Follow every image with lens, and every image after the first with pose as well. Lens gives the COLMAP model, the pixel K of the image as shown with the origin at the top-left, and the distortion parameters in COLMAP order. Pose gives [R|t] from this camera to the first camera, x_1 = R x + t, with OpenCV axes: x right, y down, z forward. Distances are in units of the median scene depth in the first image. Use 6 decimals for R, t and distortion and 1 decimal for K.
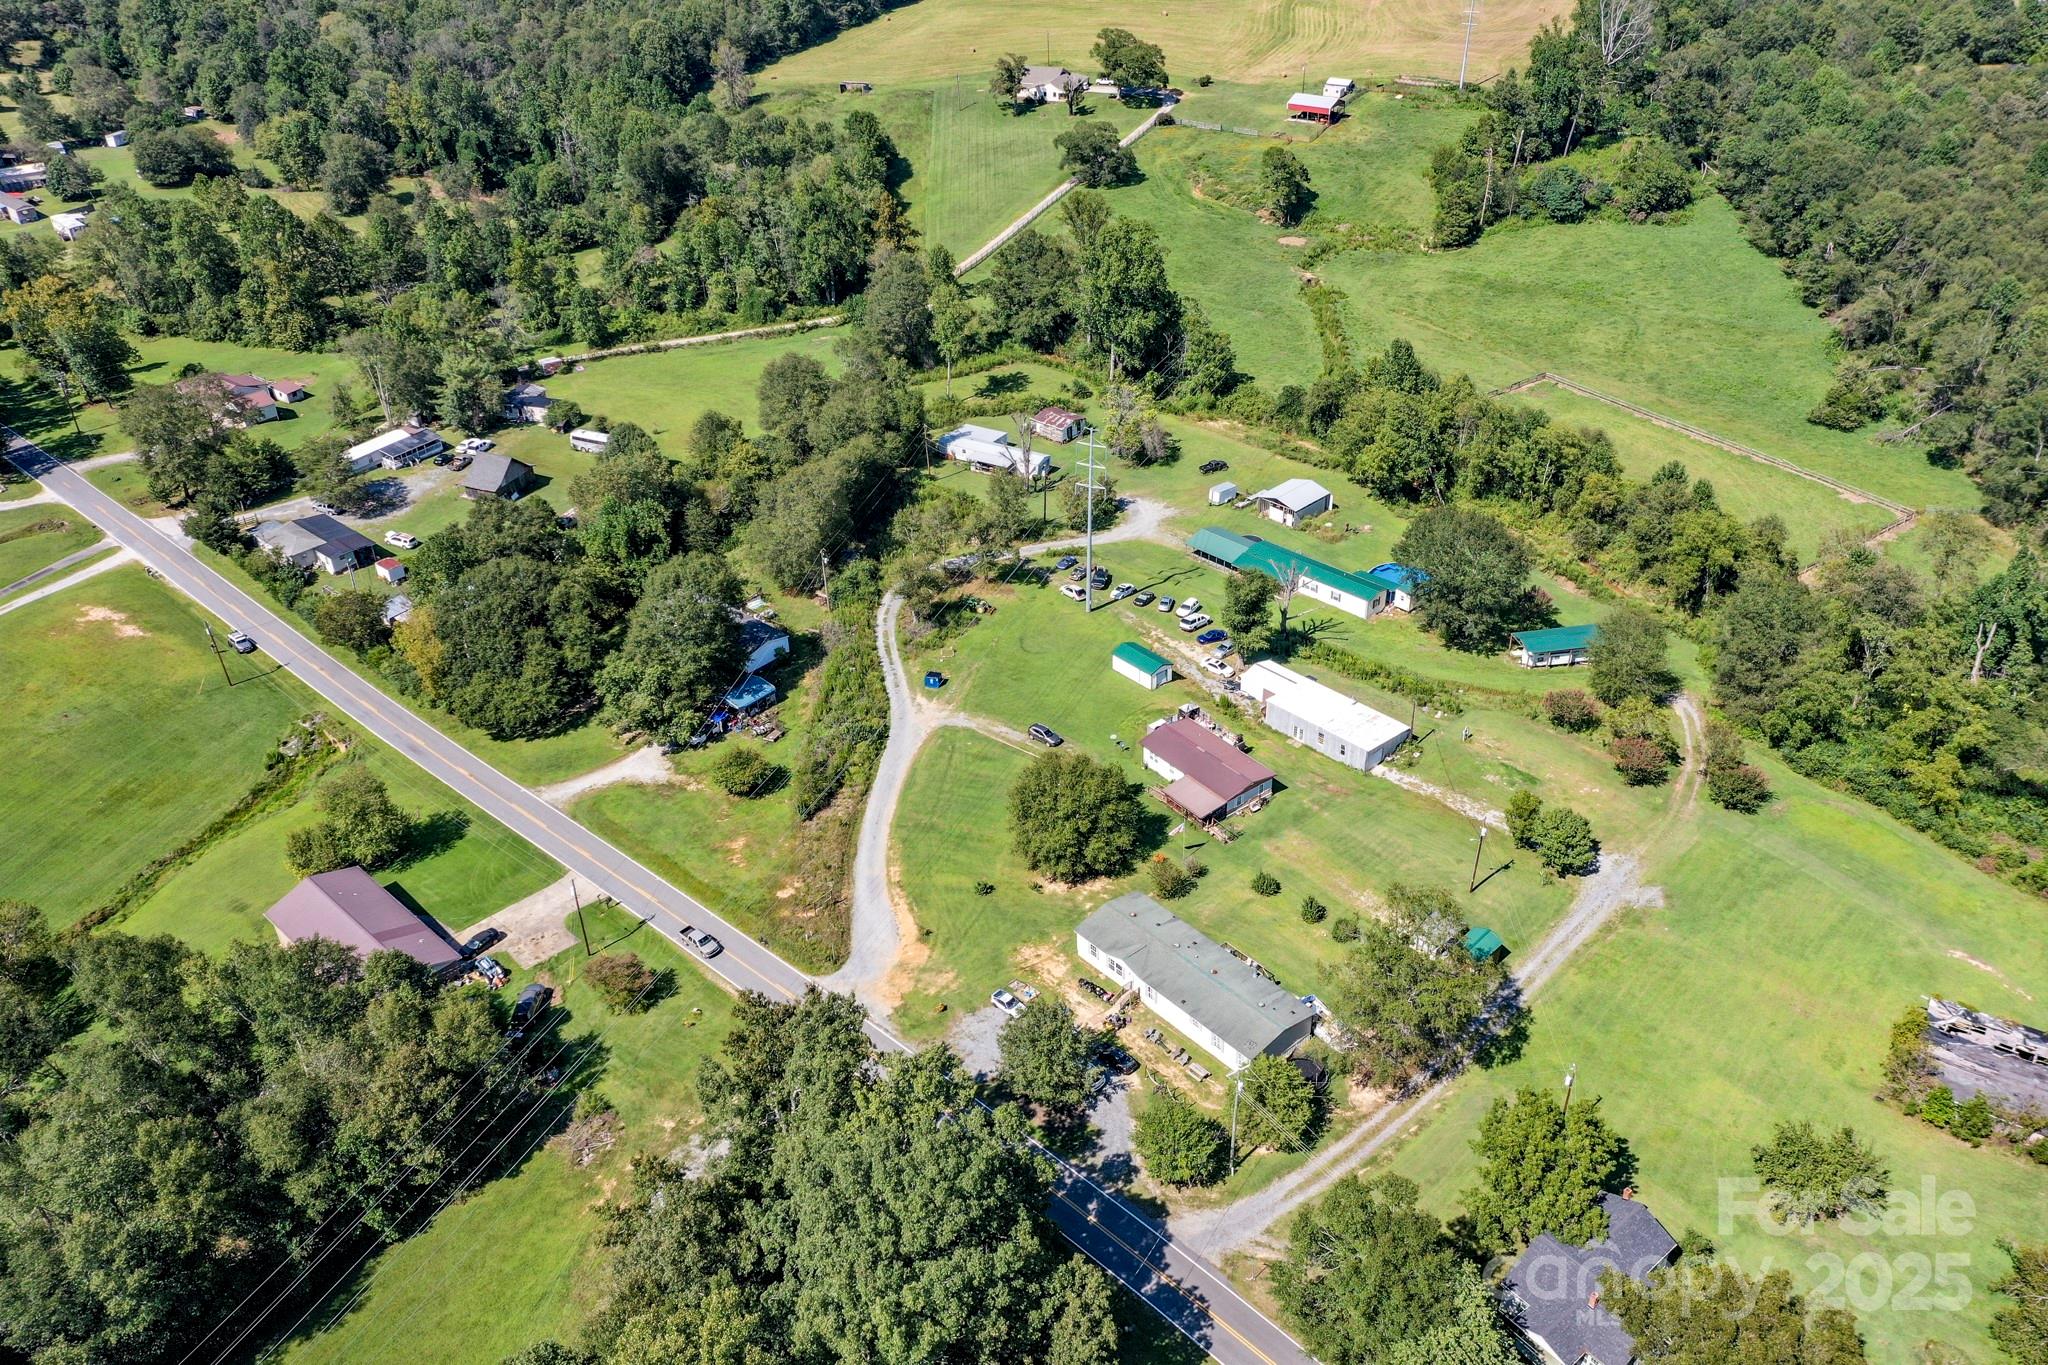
lens RADIAL K [[1620.0, 0, 1024.0], [0, 1620.0, 682.5], [0, 0, 1]] dist [0.024383, -0.004073]
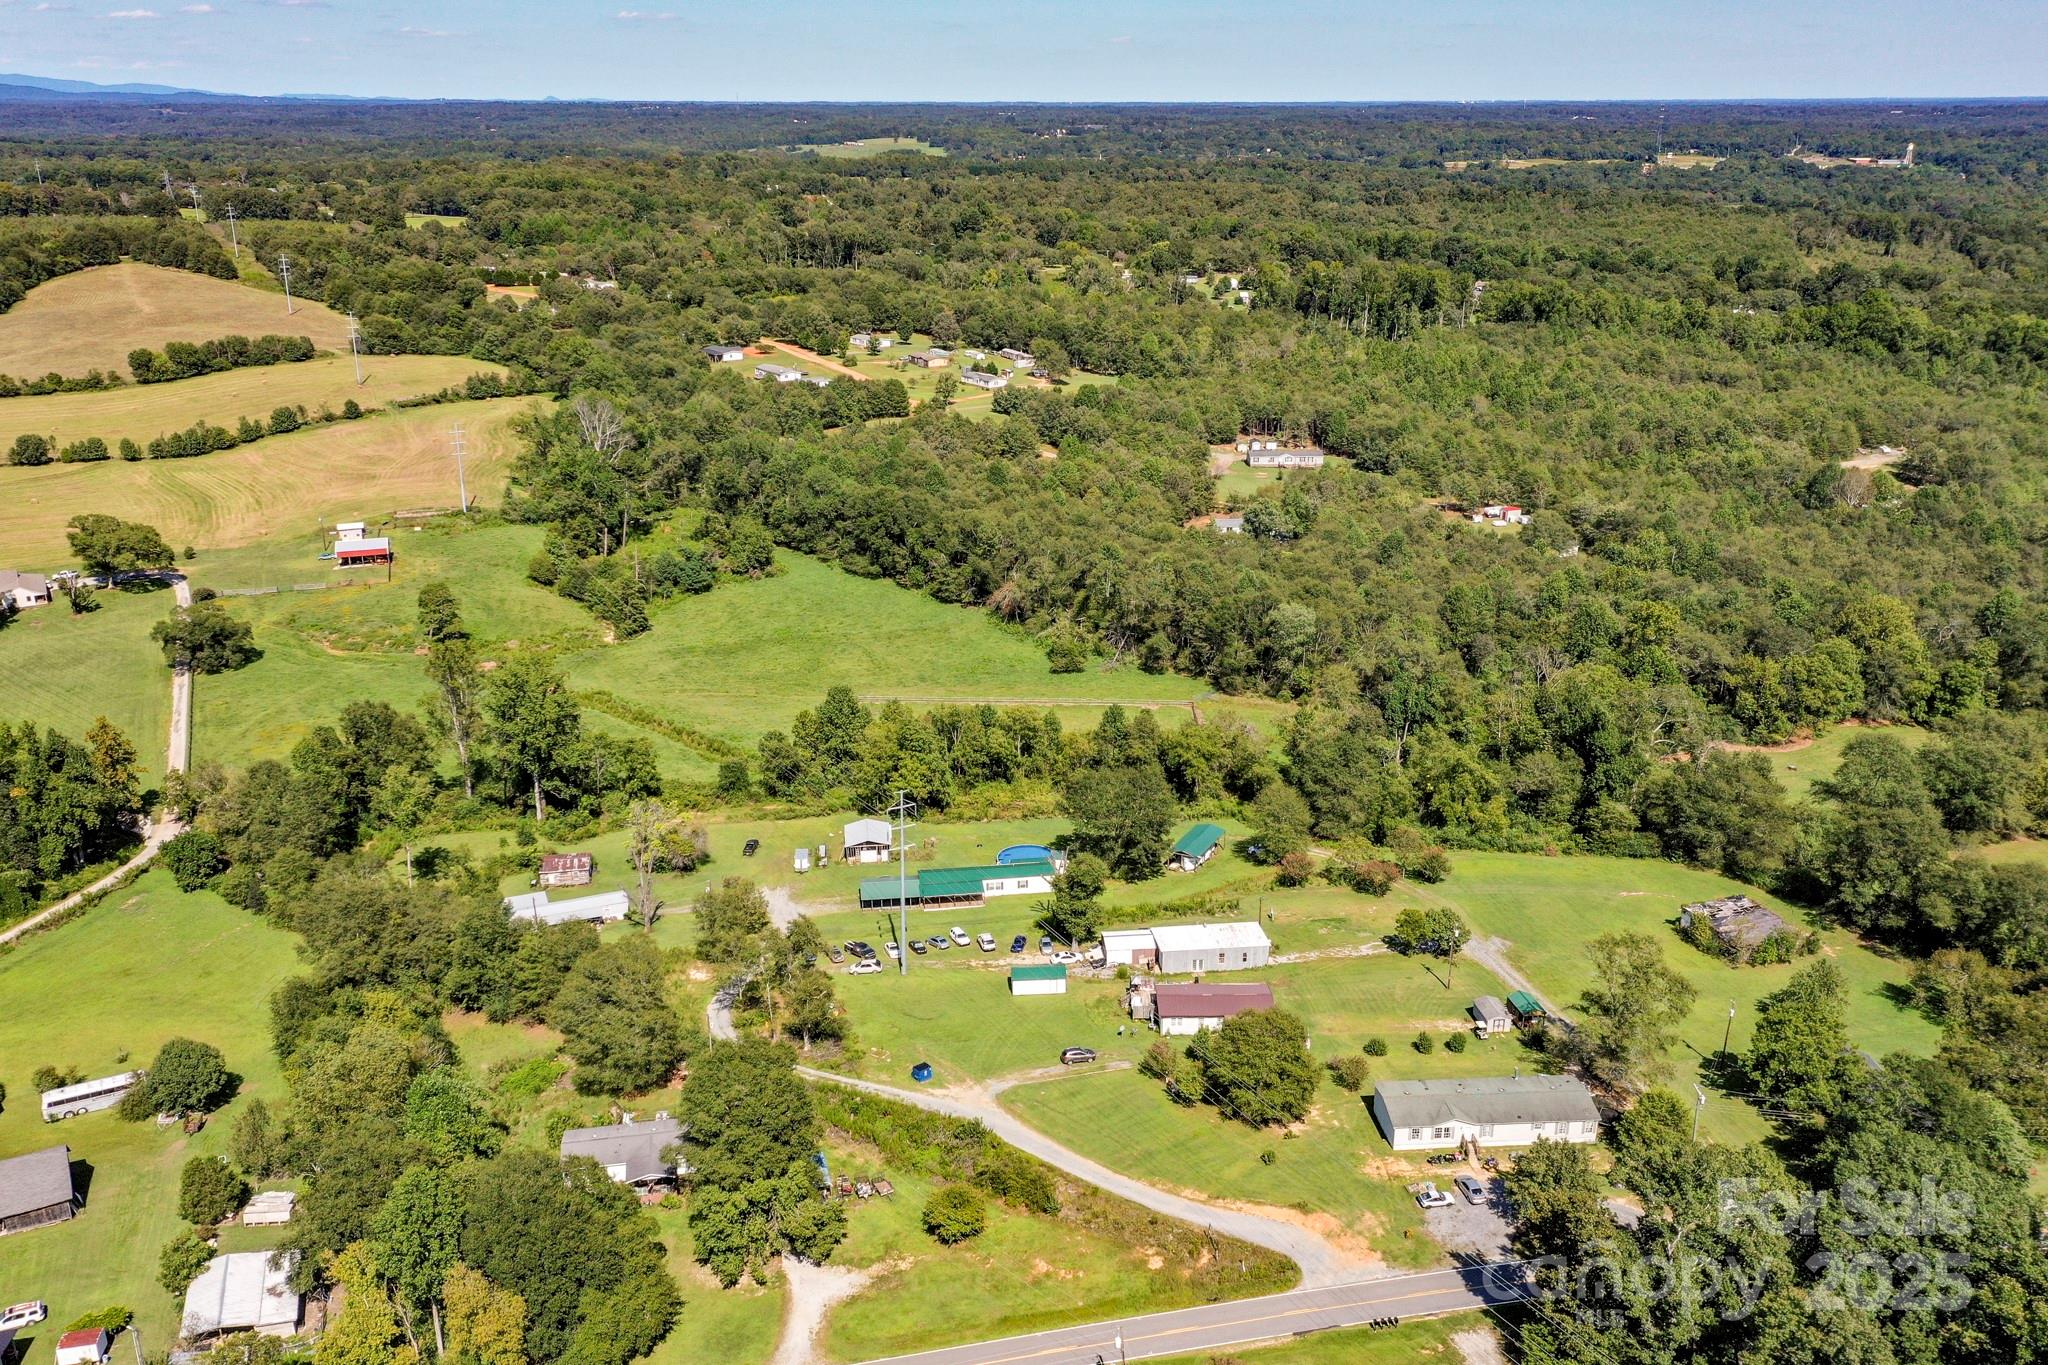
lens RADIAL K [[1645.1, 0, 1024.0], [0, 1645.1, 682.5], [0, 0, 1]] dist [0.020958, 0.002517]
pose [[0.604795, -0.241116, 0.759004, -0.606756], [0.422355, 0.905104, -0.049016, -0.117990], [-0.675159, 0.350214, 0.649239, 0.213230]]
